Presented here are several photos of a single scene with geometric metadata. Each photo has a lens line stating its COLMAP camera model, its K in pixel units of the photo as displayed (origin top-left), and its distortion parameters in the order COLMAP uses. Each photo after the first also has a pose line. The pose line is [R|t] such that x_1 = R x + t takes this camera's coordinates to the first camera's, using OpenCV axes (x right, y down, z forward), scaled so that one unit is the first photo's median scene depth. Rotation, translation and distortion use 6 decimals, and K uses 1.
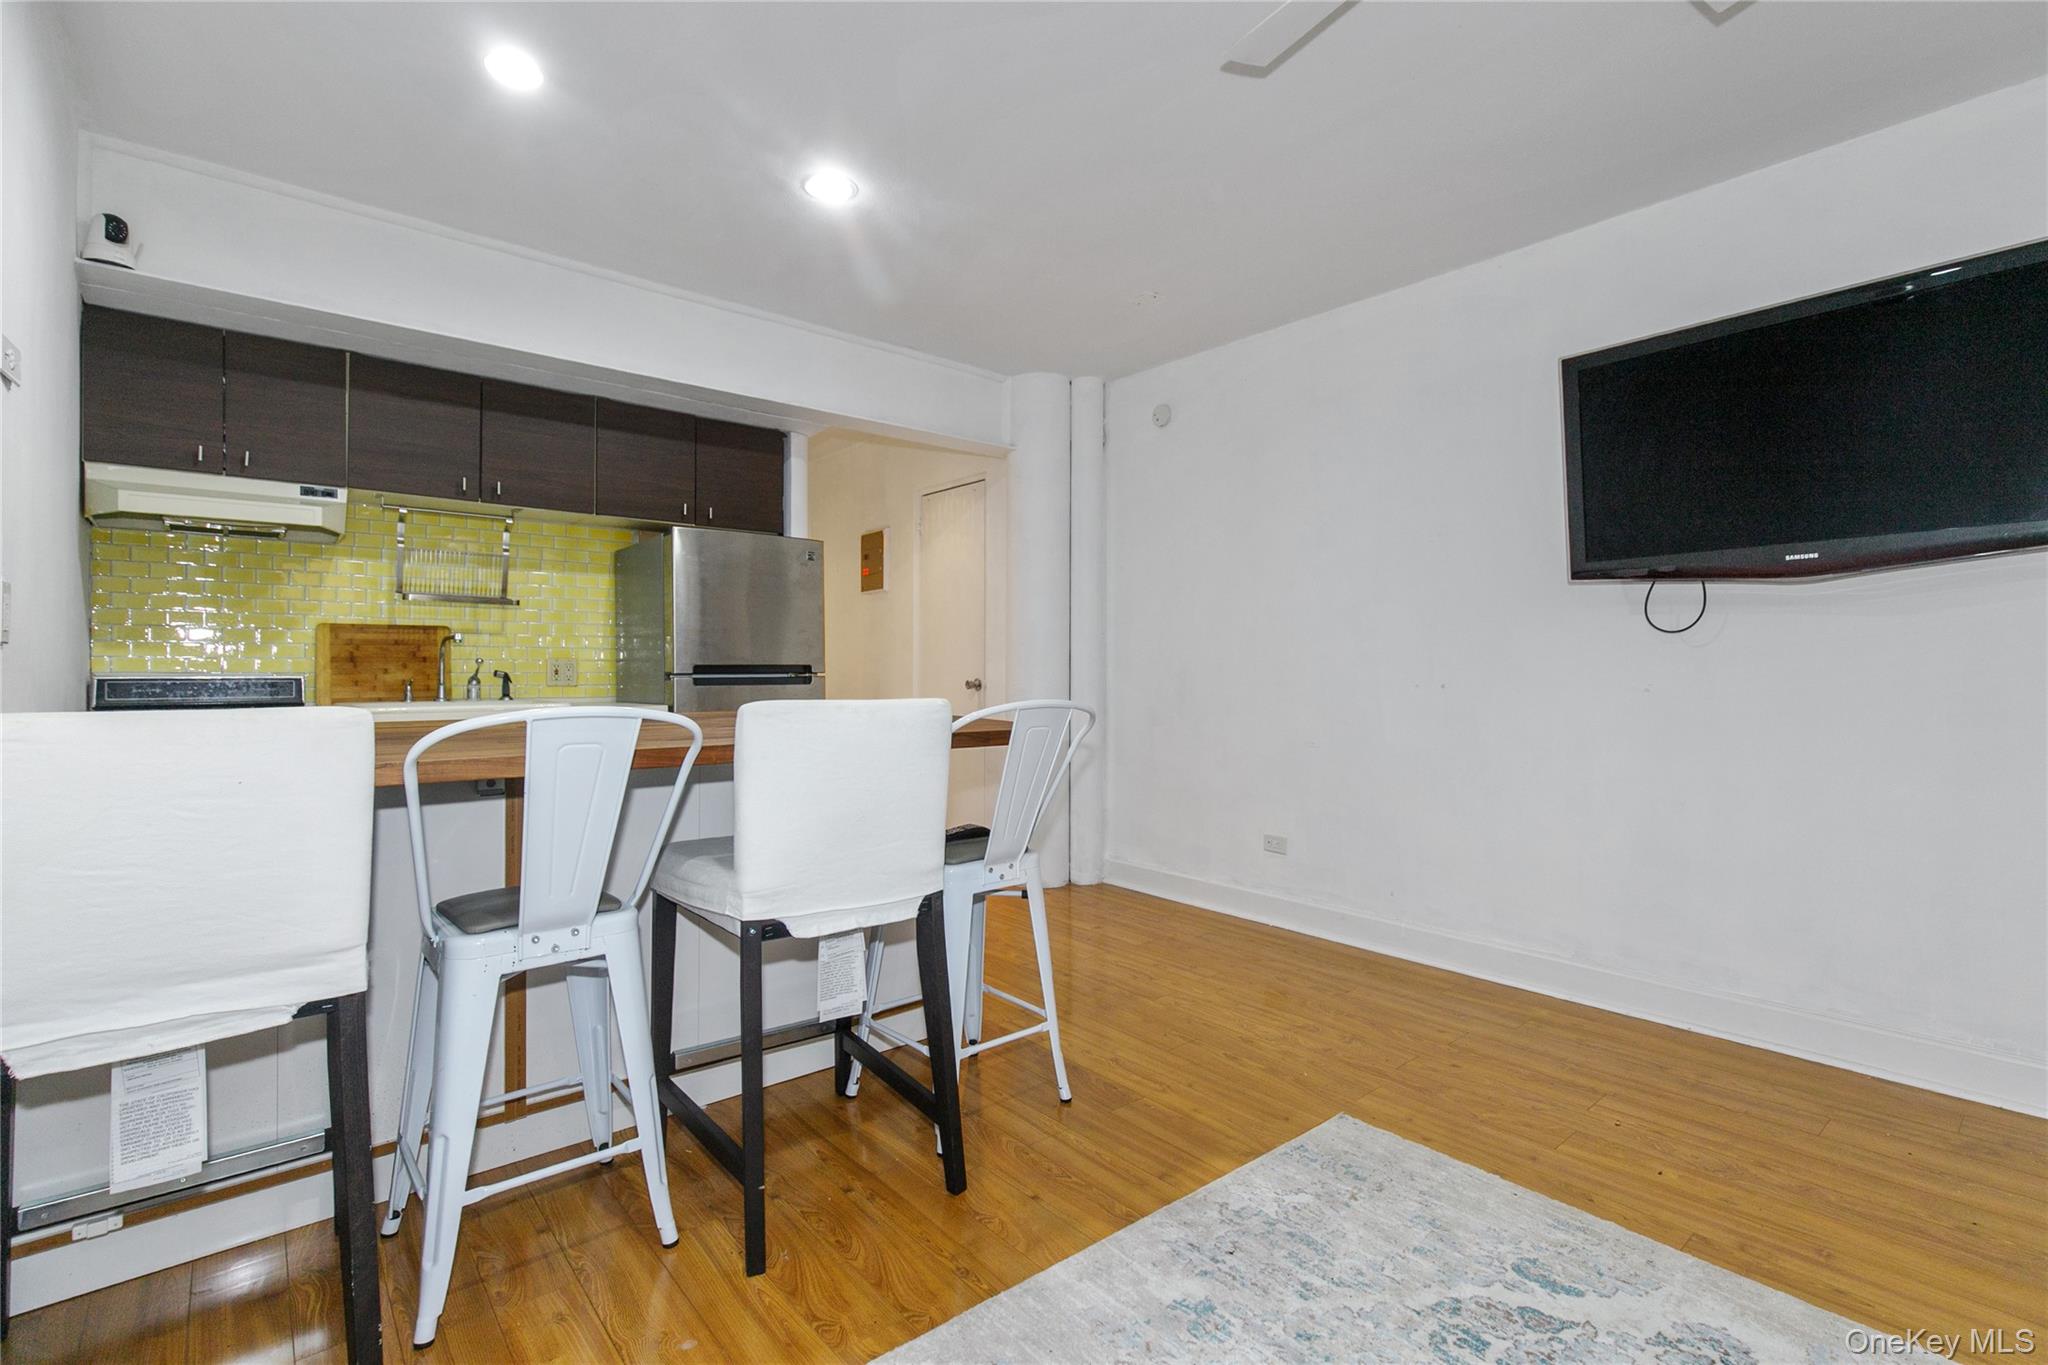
lens RADIAL K [[936.3, 0, 1058.9], [0, 936.3, 671.9], [0, 0, 1]] dist [-0.001016, -0.000278]
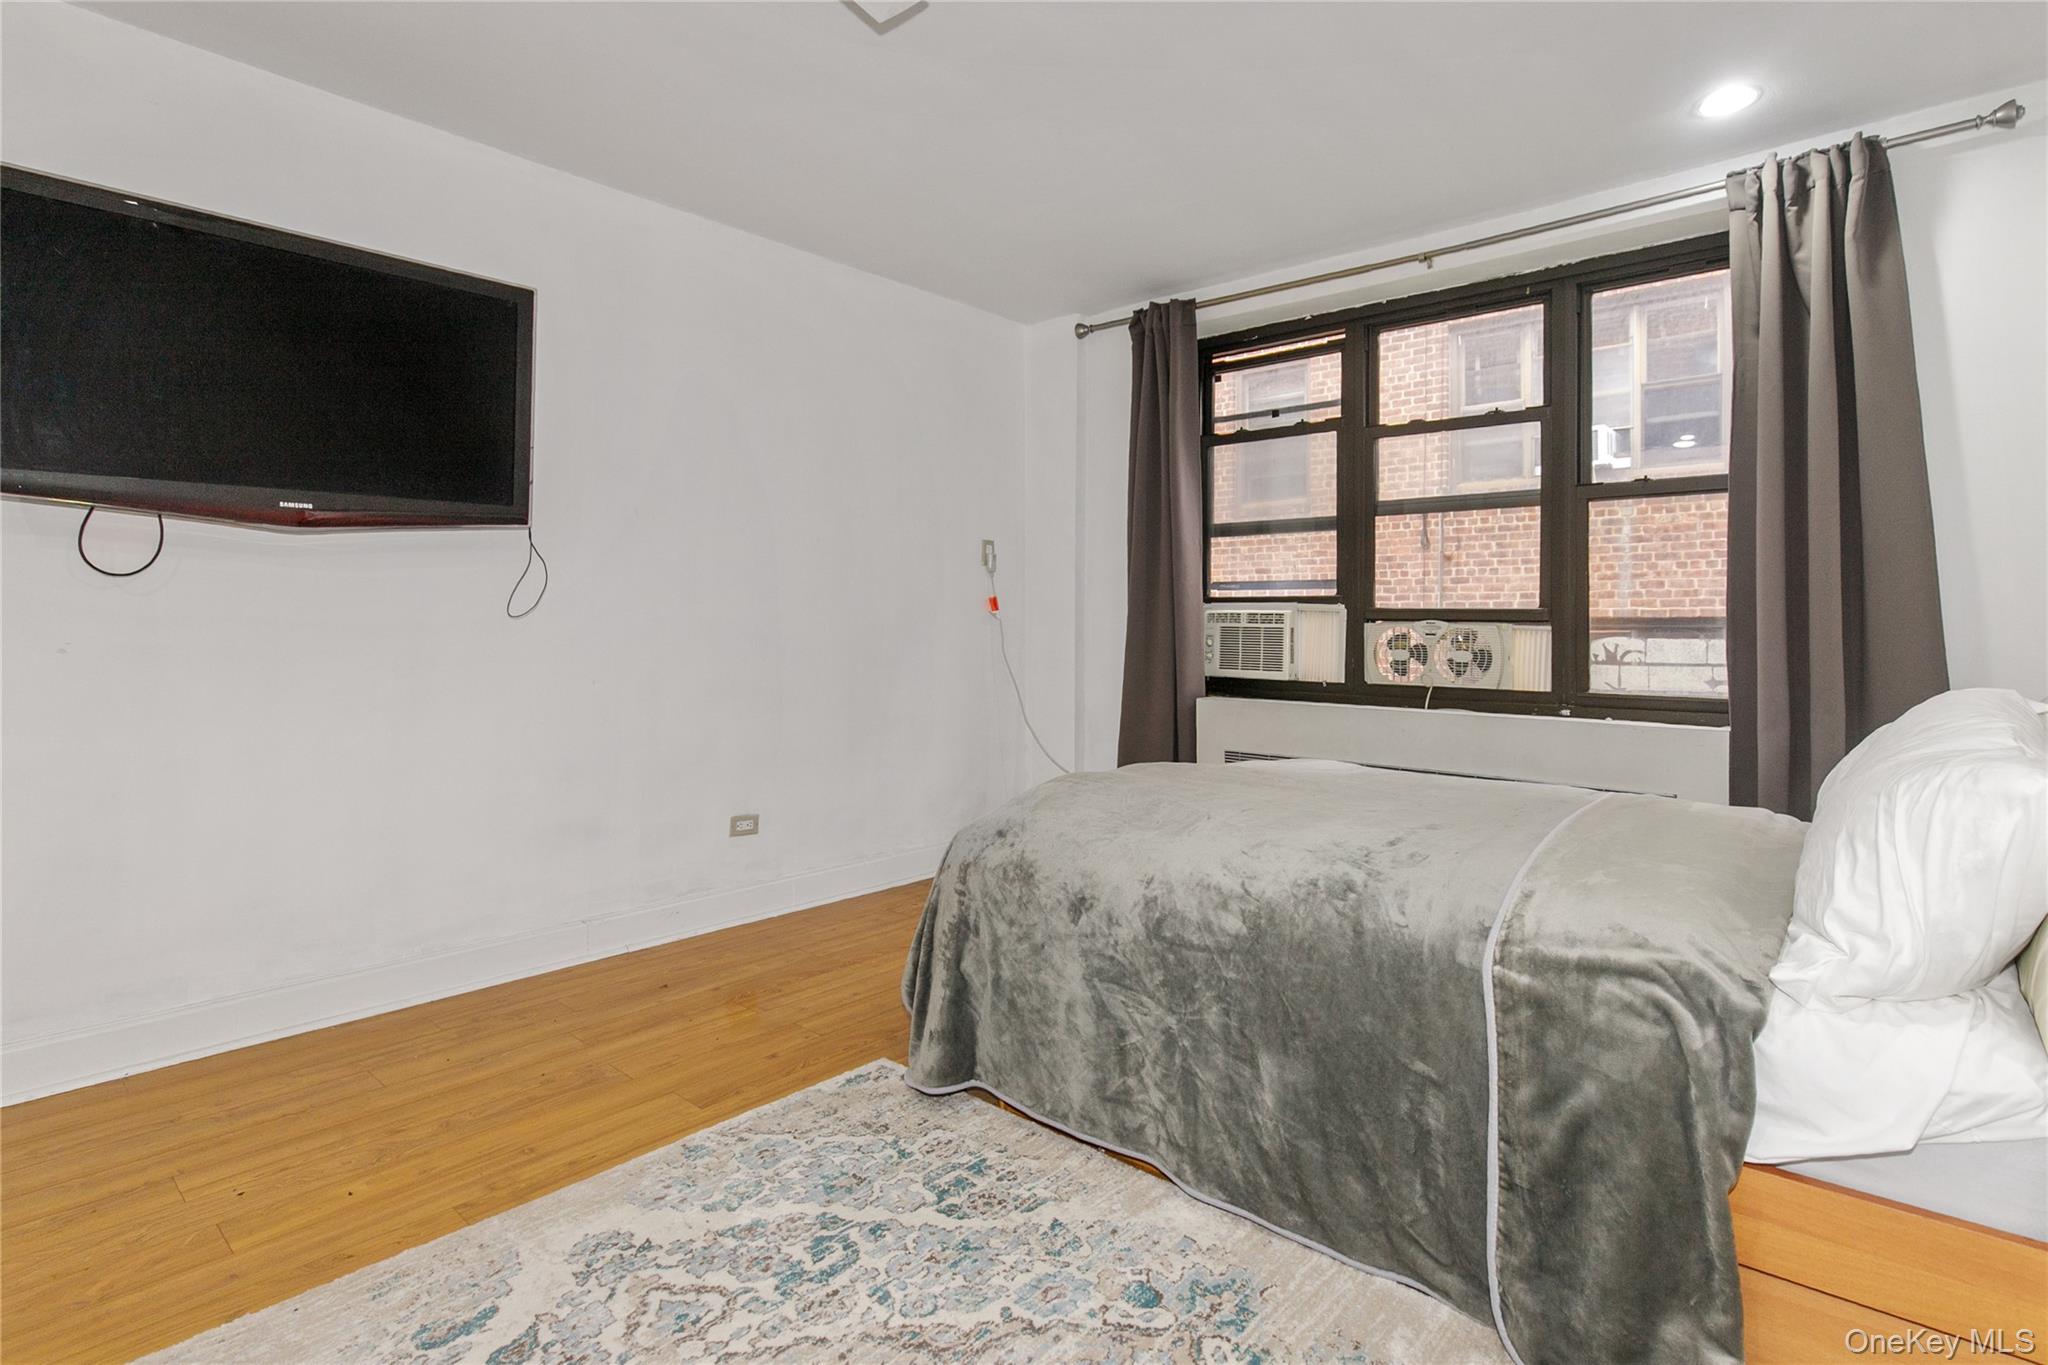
lens RADIAL K [[1018.4, 0, 1032.7], [0, 1018.4, 610.8], [0, 0, 1]] dist [0.005131, -0.000602]
pose [[-0.130273, 0.014281, 0.991375, -0.275631], [-0.006536, 0.999862, -0.015262, -0.004766], [-0.991457, -0.008468, -0.130162, 0.326695]]
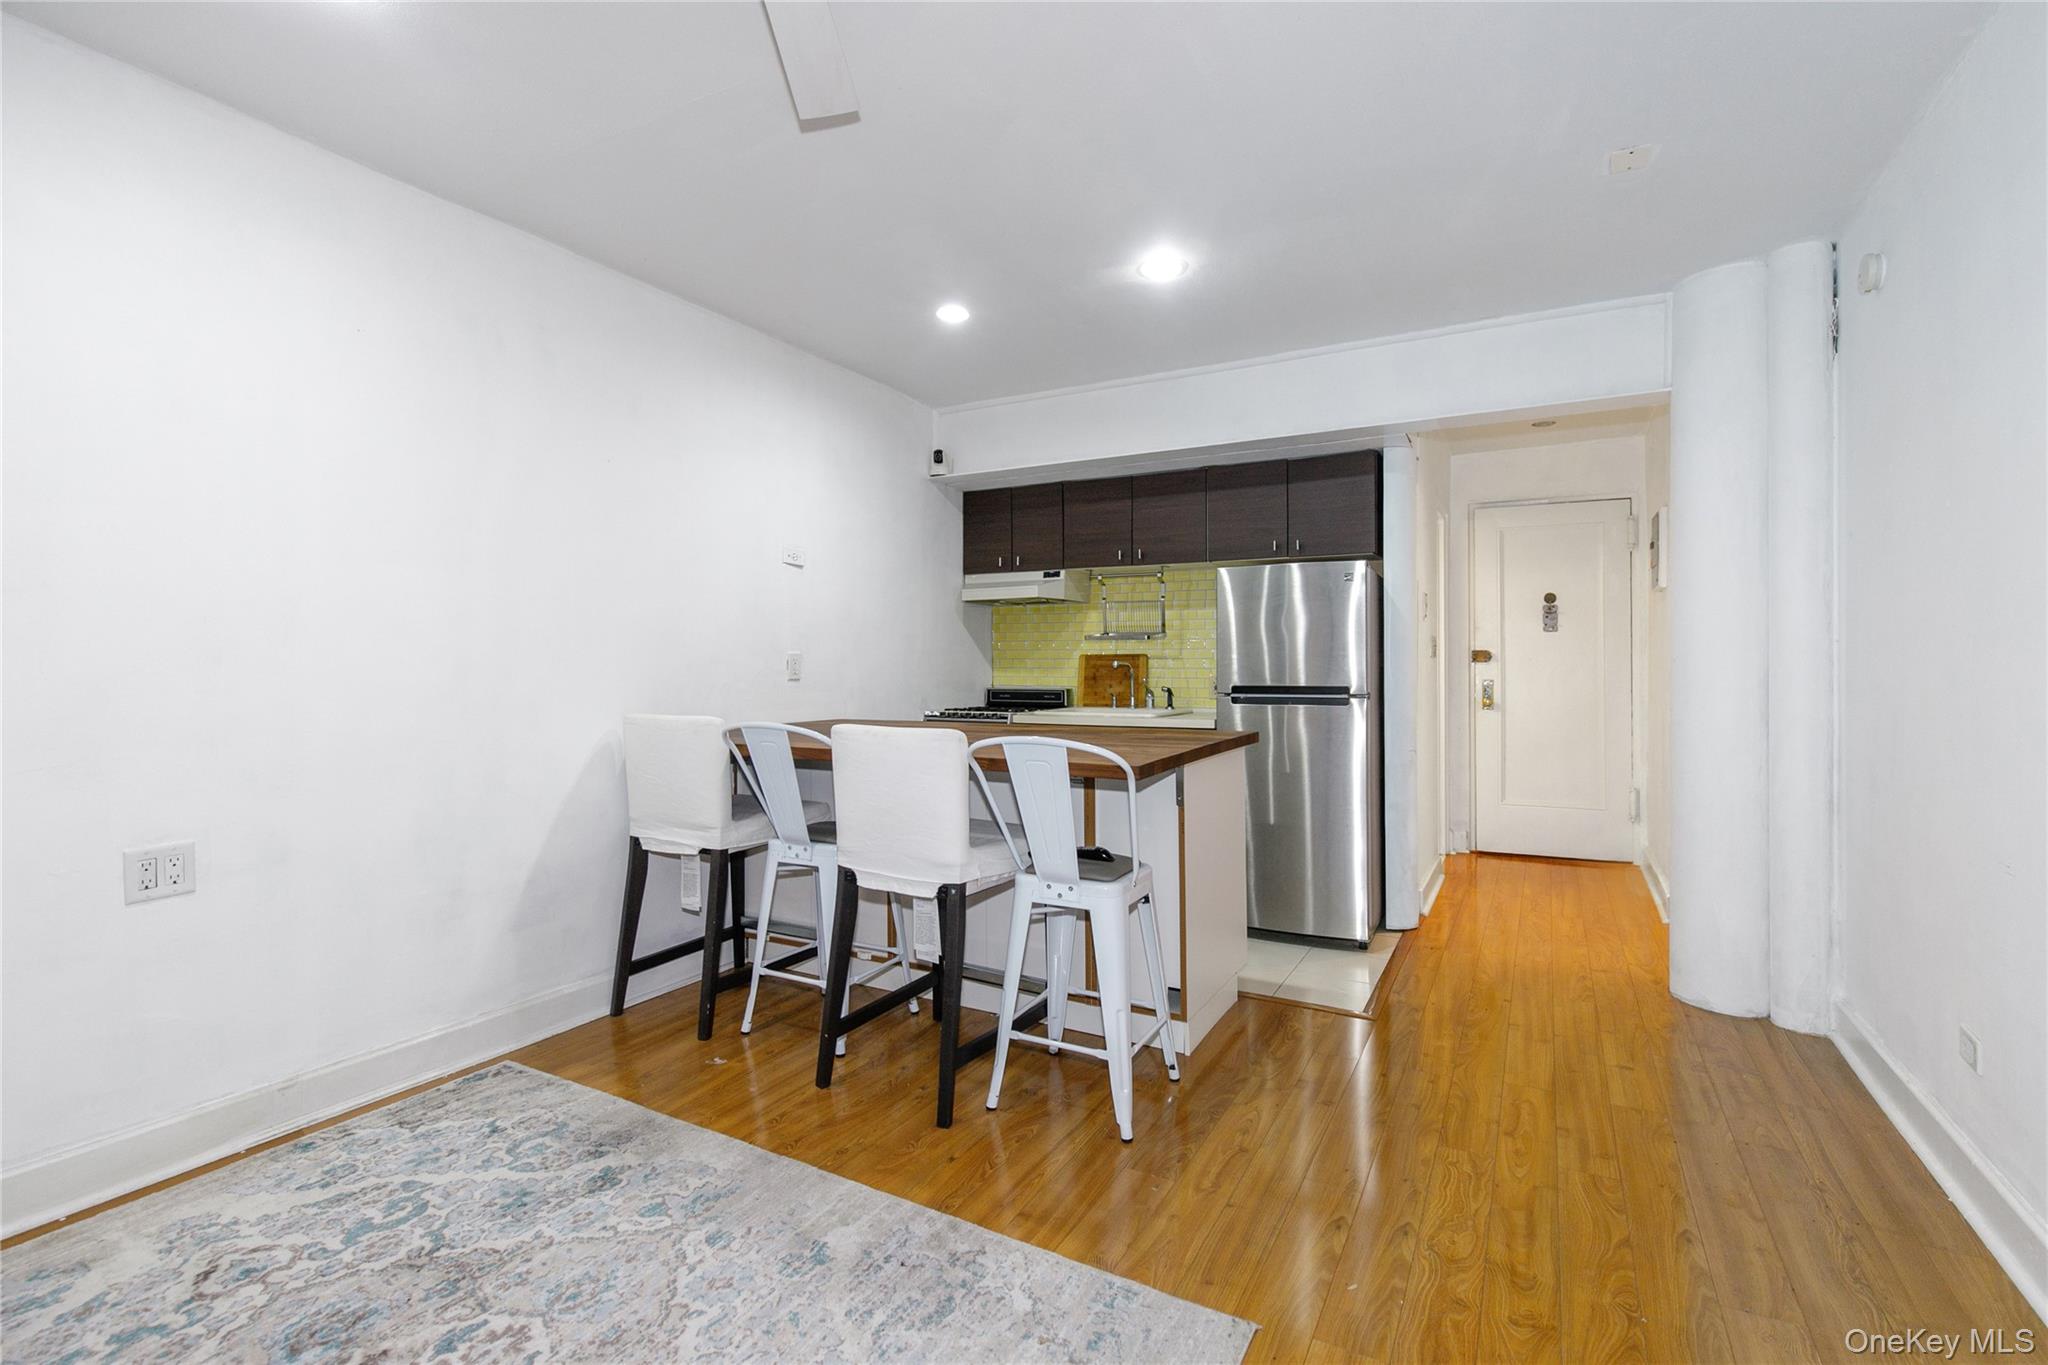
lens RADIAL K [[930.2, 0, 1037.5], [0, 930.2, 665.7], [0, 0, 1]] dist [0.001041, -0.000471]
pose [[0.342735, 0.000555, -0.939432, 0.702951], [-0.000043, 1.000000, 0.000575, -0.037924], [0.939432, -0.000156, 0.342735, 0.441832]]
